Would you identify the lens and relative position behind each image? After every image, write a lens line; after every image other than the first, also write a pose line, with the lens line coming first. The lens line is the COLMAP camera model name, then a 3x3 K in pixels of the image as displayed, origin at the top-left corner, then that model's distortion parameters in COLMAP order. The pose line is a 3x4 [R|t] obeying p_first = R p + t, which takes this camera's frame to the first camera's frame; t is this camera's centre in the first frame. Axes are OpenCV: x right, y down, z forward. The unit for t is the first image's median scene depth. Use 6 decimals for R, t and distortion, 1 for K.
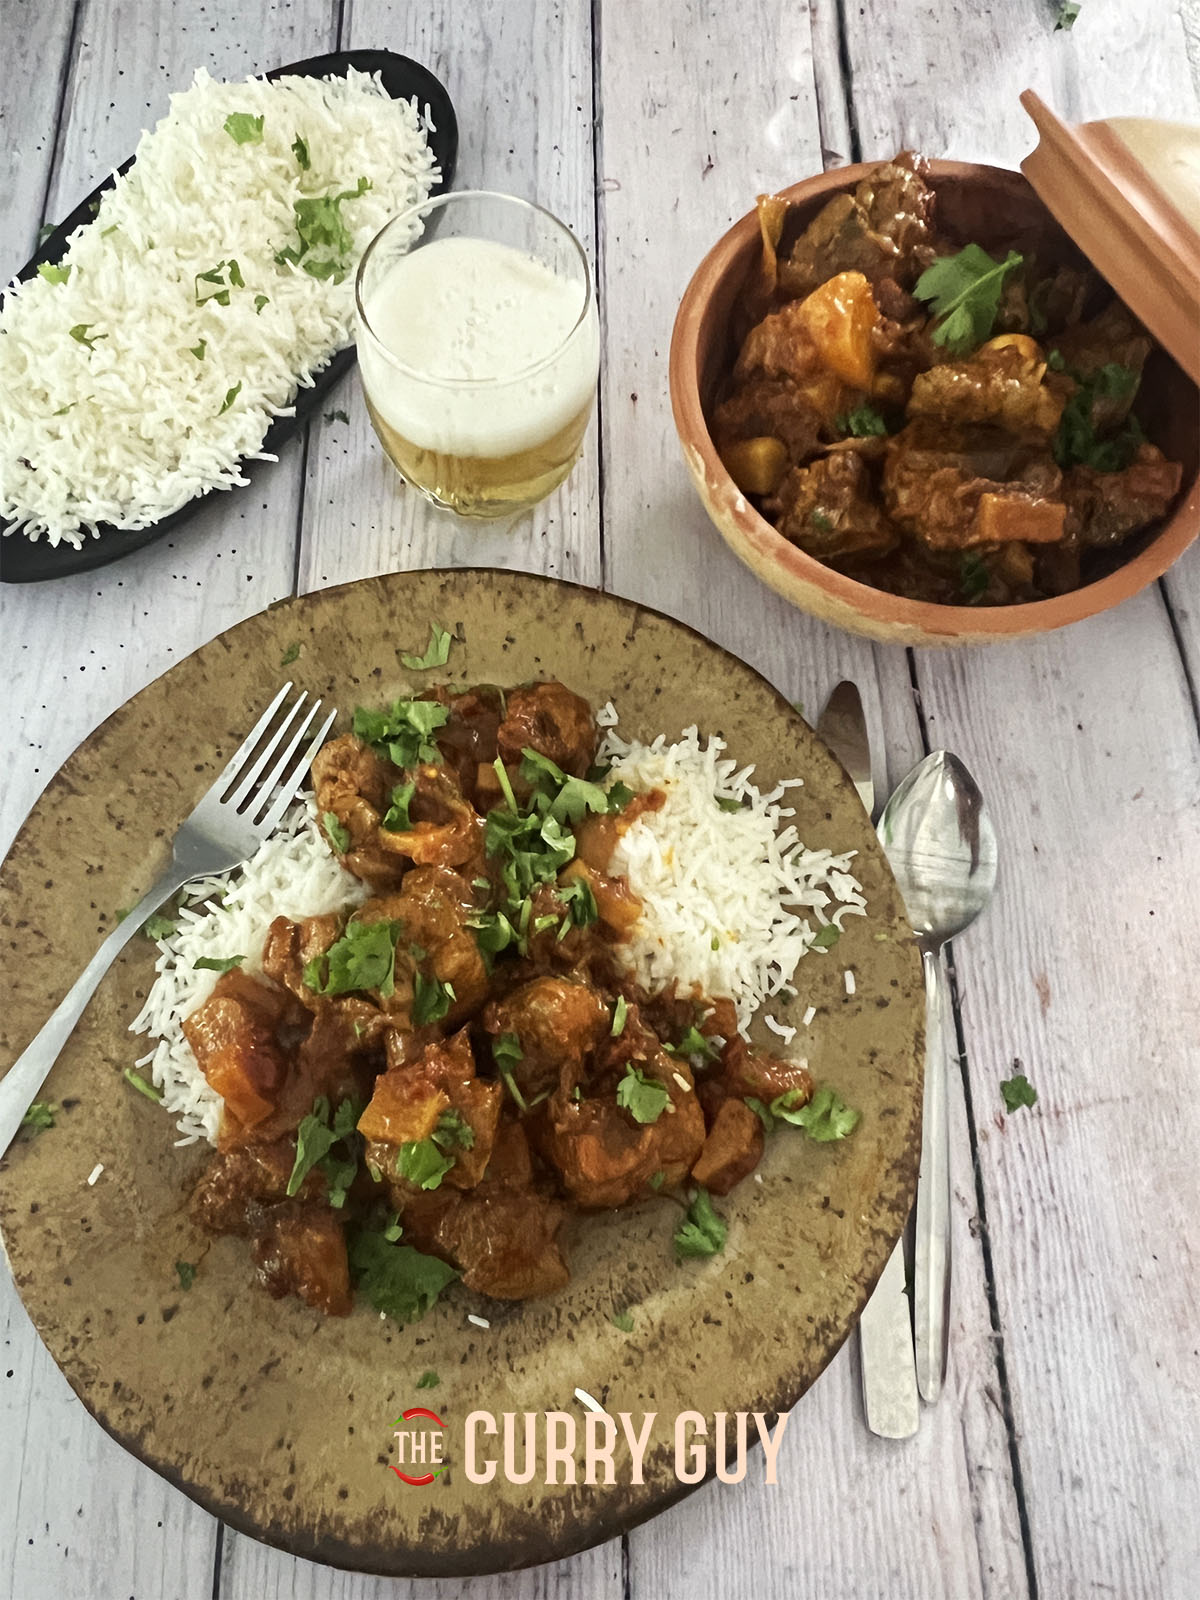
lens RADIAL K [[1054.3, 0, 665.8], [0, 1054.3, 733.1], [0, 0, 1]] dist [0.004458, -0.003281]
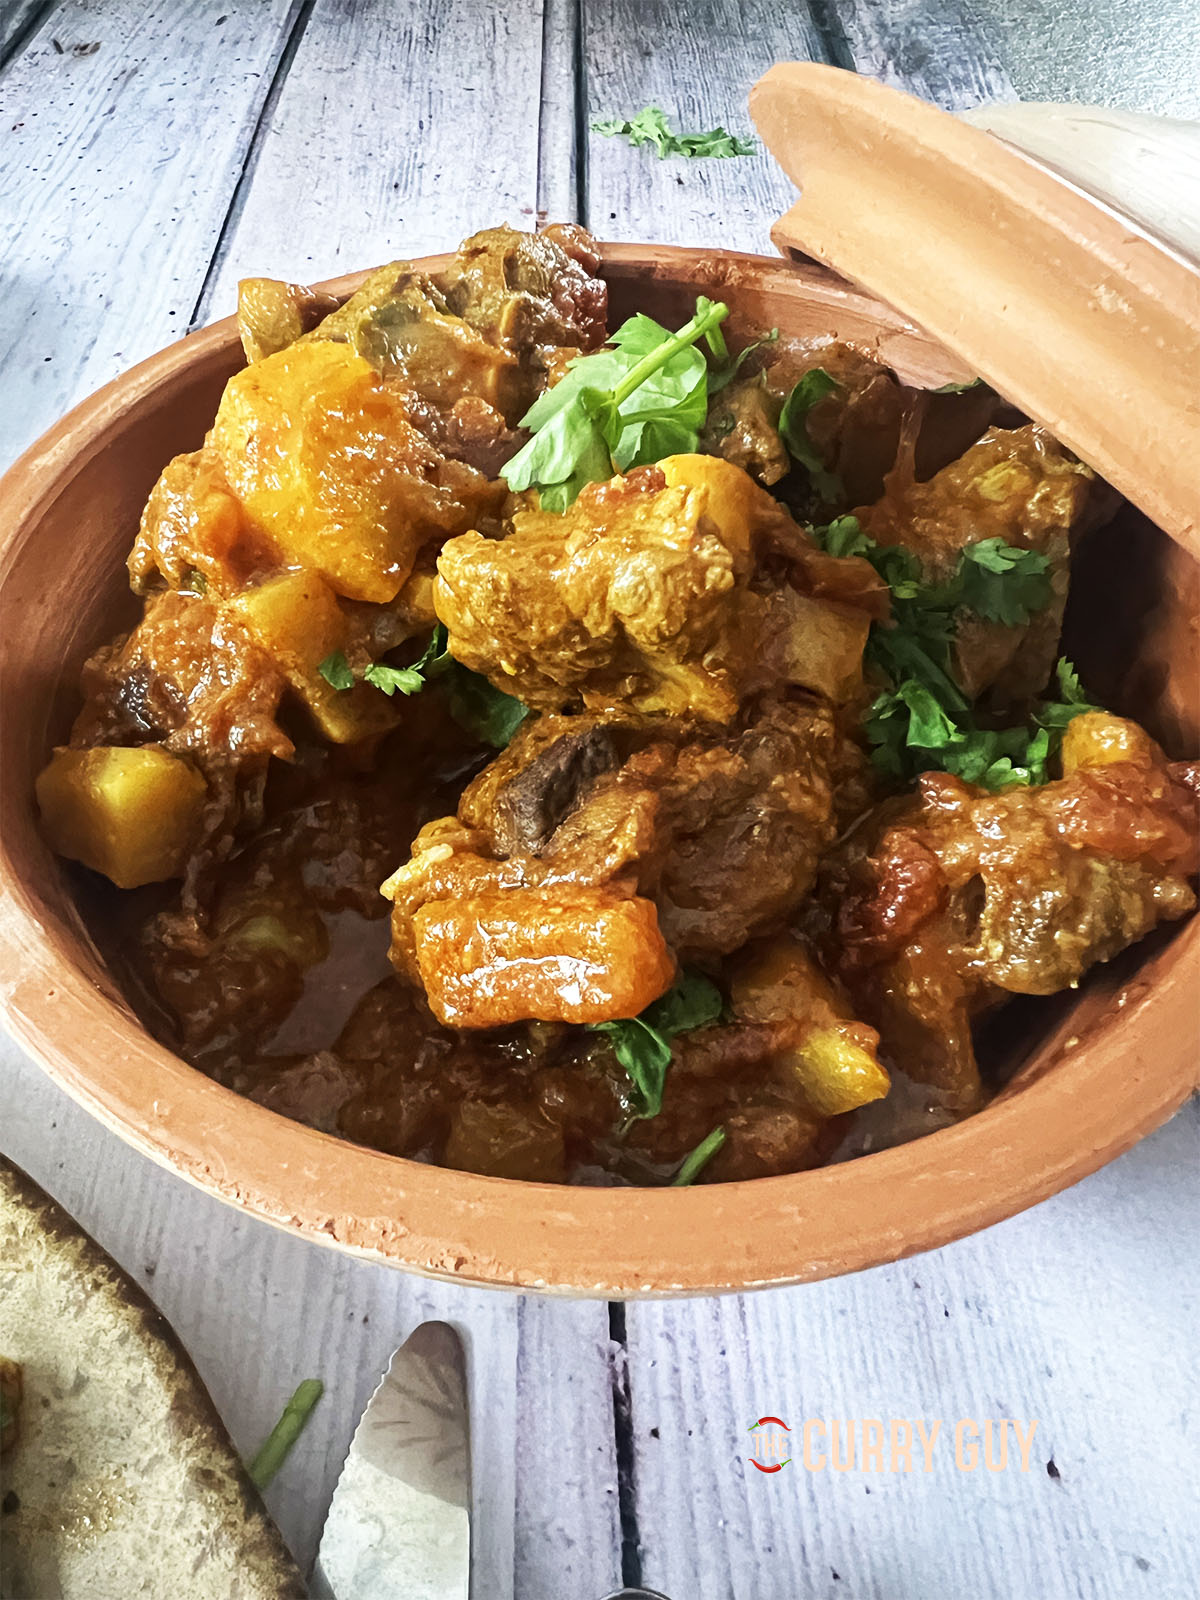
lens RADIAL K [[1107.4, 0, 550.1], [0, 1107.4, 734.9], [0, 0, 1]] dist [-0.006345, -0.000744]
pose [[0.997193, 0.001123, -0.074864, 0.244349], [-0.028351, 0.931096, -0.363671, -0.104050], [0.069298, 0.364773, 0.928514, 0.528622]]
